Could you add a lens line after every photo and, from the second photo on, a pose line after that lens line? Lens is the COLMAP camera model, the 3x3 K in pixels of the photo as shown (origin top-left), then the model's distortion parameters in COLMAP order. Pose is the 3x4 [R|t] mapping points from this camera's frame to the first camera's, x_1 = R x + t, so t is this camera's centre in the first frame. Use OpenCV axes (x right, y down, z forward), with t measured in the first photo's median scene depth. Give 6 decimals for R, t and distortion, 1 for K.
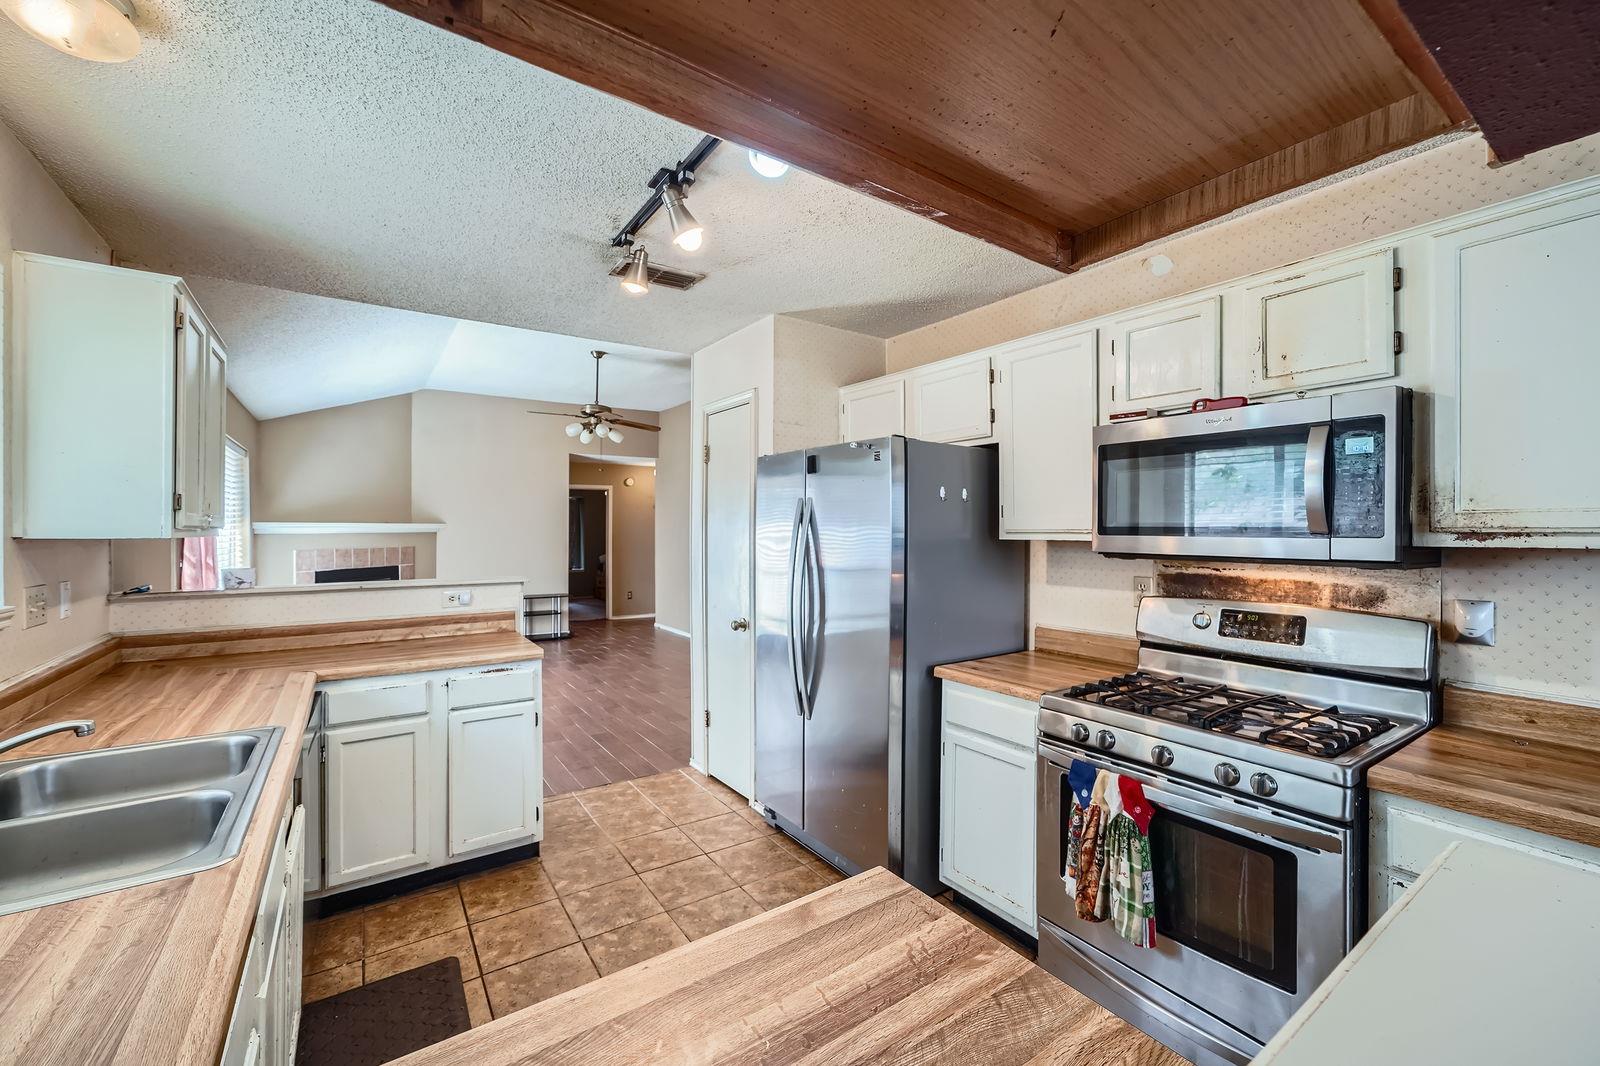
lens RADIAL K [[651.8, 0, 791.0], [0, 651.8, 520.0], [0, 0, 1]] dist [0.014587, 0.000314]
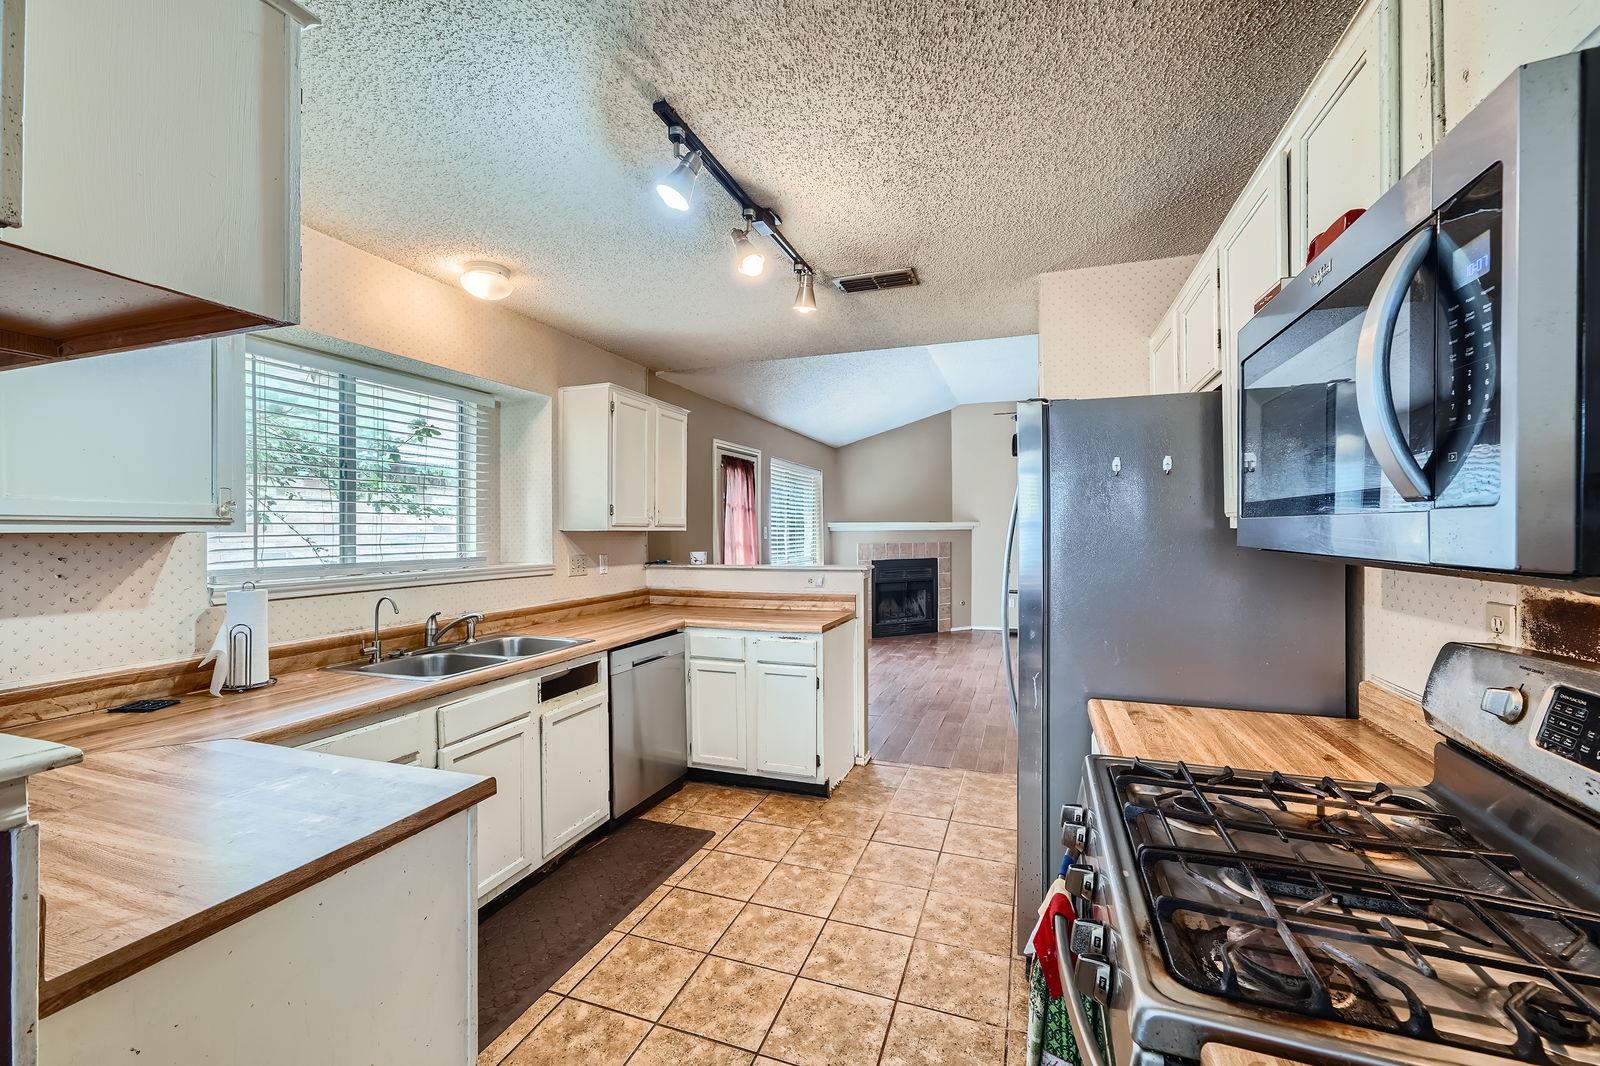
lens RADIAL K [[651.0, 0, 800.0], [0, 651.0, 533.0], [0, 0, 1]] dist [-0.066291, 0.039909]
pose [[0.596996, -0.003208, -0.802238, 0.459219], [0.021276, 0.999704, 0.011835, 0.013513], [0.801962, -0.024134, 0.596887, 0.236264]]
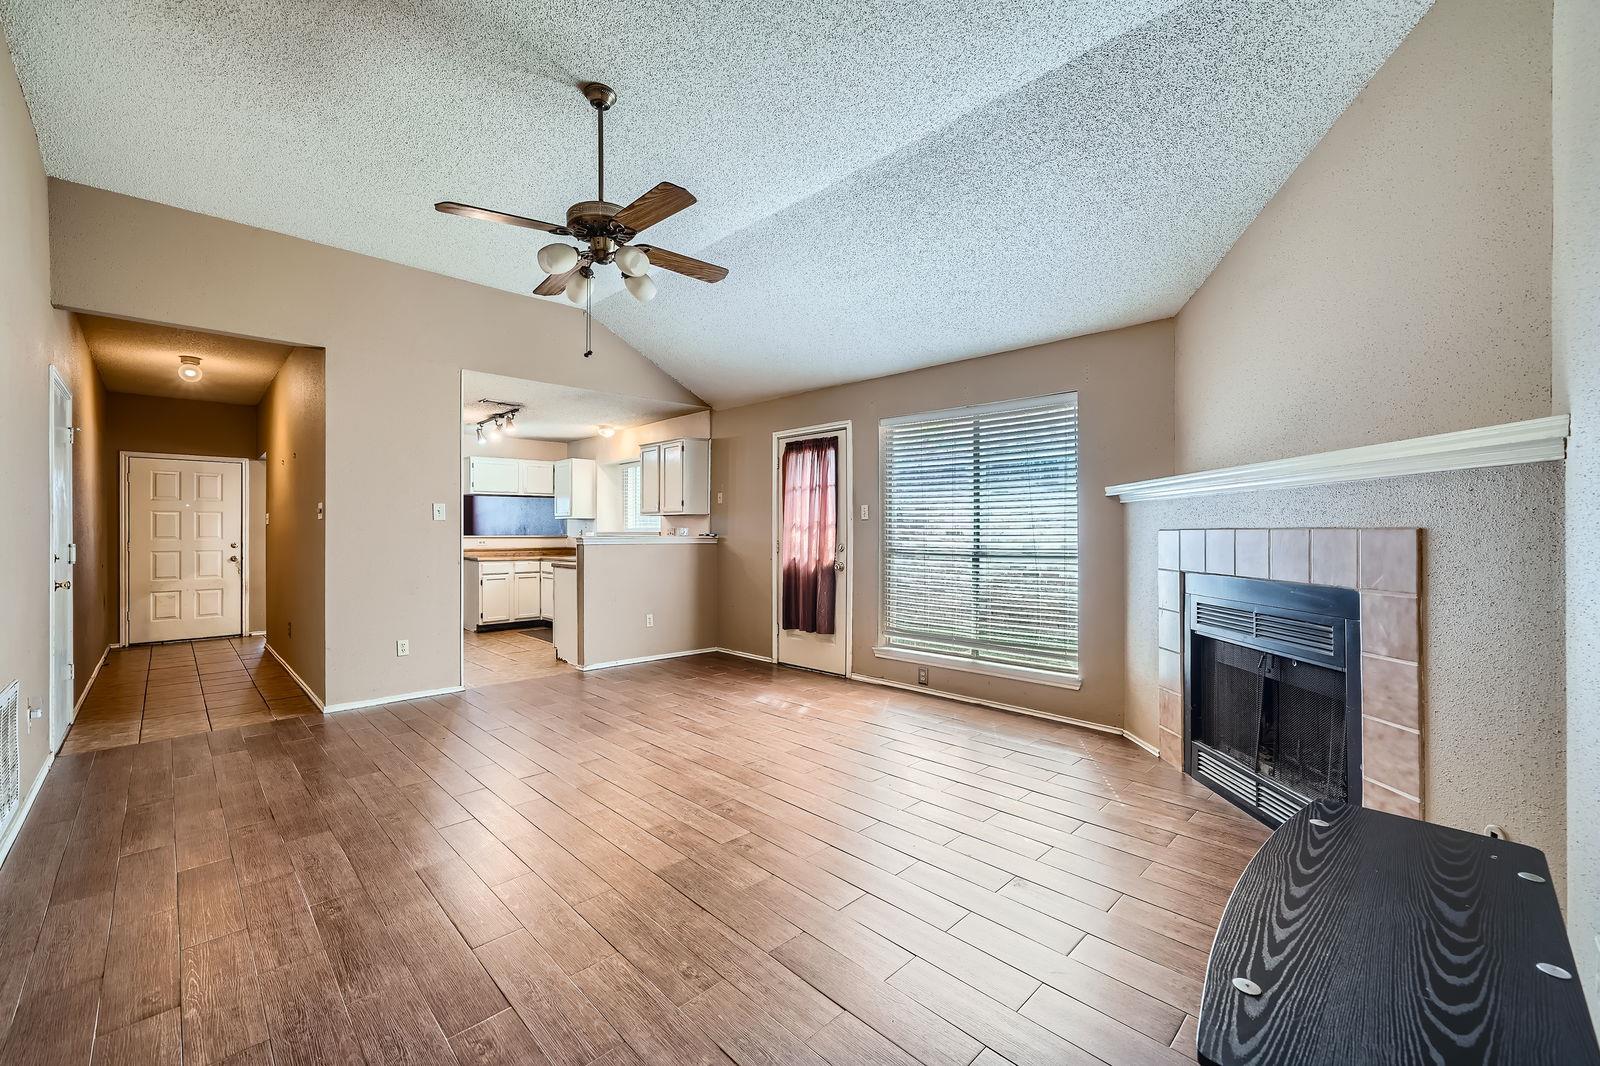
lens RADIAL K [[663.3, 0, 807.0], [0, 663.3, 531.4], [0, 0, 1]] dist [-0.053817, 0.031915]
pose [[-0.981934, 0.002122, -0.189211, -0.693282], [0.005158, 0.999866, -0.015556, 0.107290], [0.189152, -0.016251, -0.981813, 2.925417]]
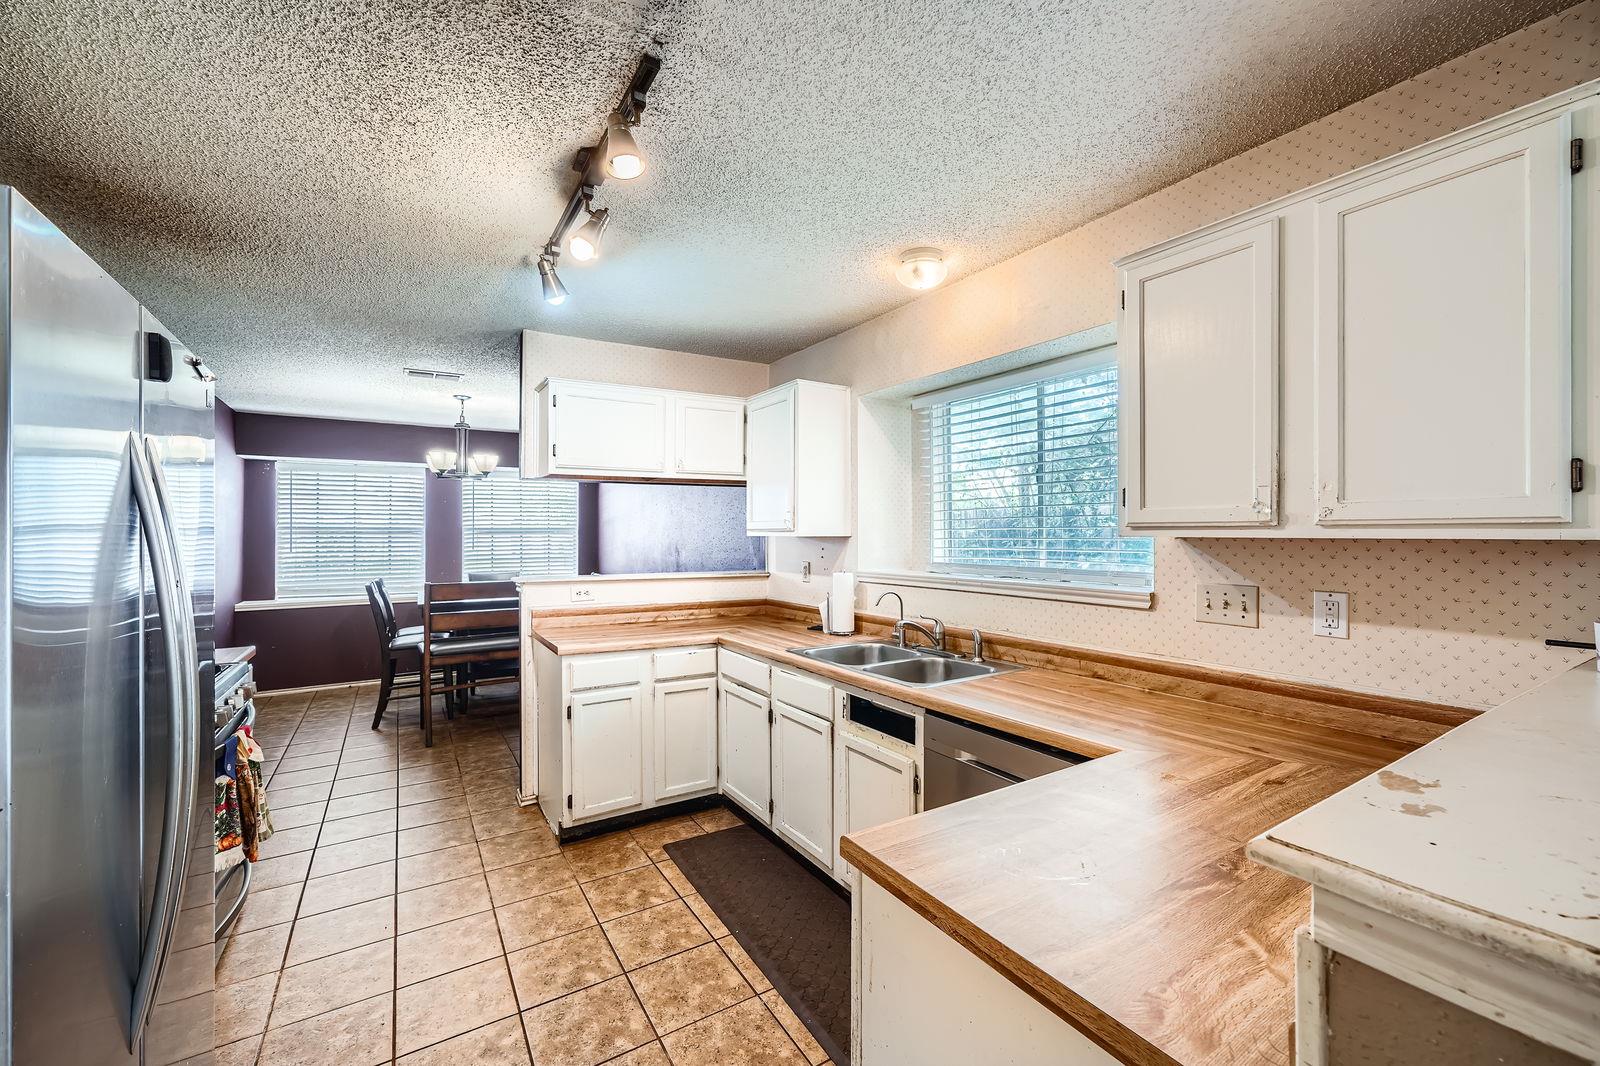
lens RADIAL K [[637.0, 0, 814.8], [0, 637.0, 533.5], [0, 0, 1]] dist [-0.024433, 0.000196]
pose [[-0.999908, 0.002139, 0.013416, -0.316346], [0.001899, 0.999838, -0.017914, 0.021240], [-0.013452, -0.017887, -0.999750, 1.168582]]
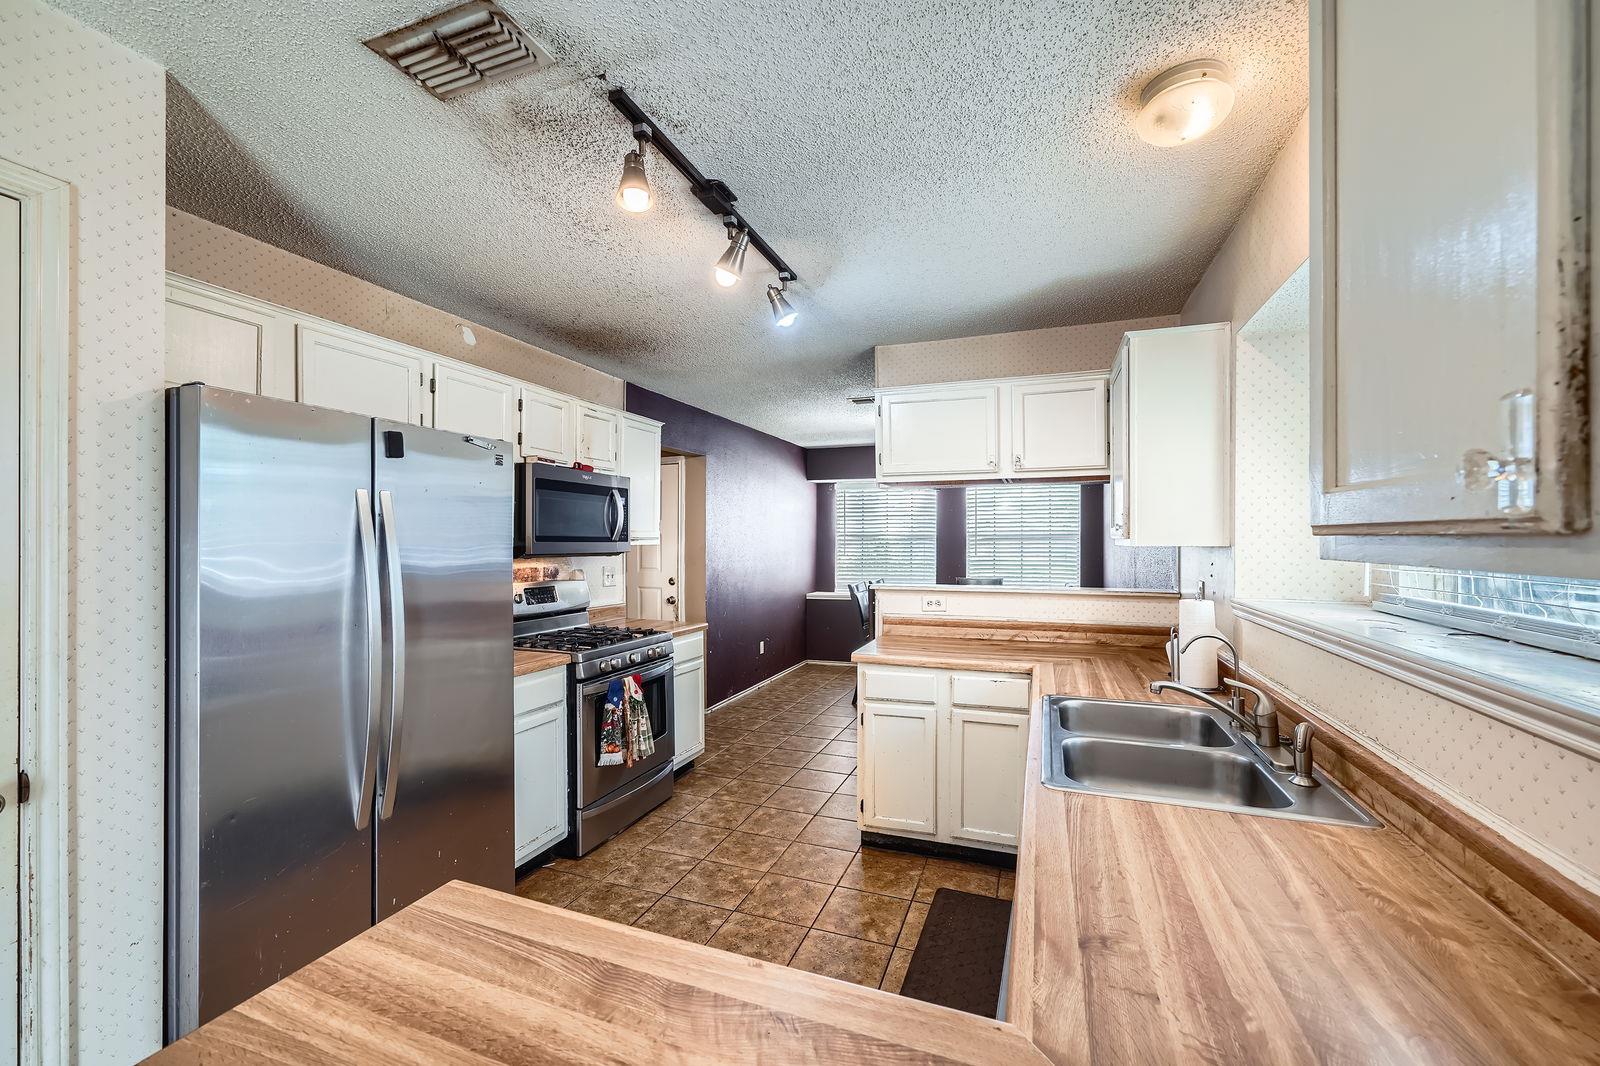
lens RADIAL K [[651.0, 0, 800.0], [0, 651.0, 533.0], [0, 0, 1]] dist [-0.066291, 0.039909]
pose [[-0.586214, 0.007765, 0.810119, -0.645067], [-0.015771, 0.999655, -0.020994, 0.015300], [-0.810003, -0.025083, -0.585889, 0.900612]]
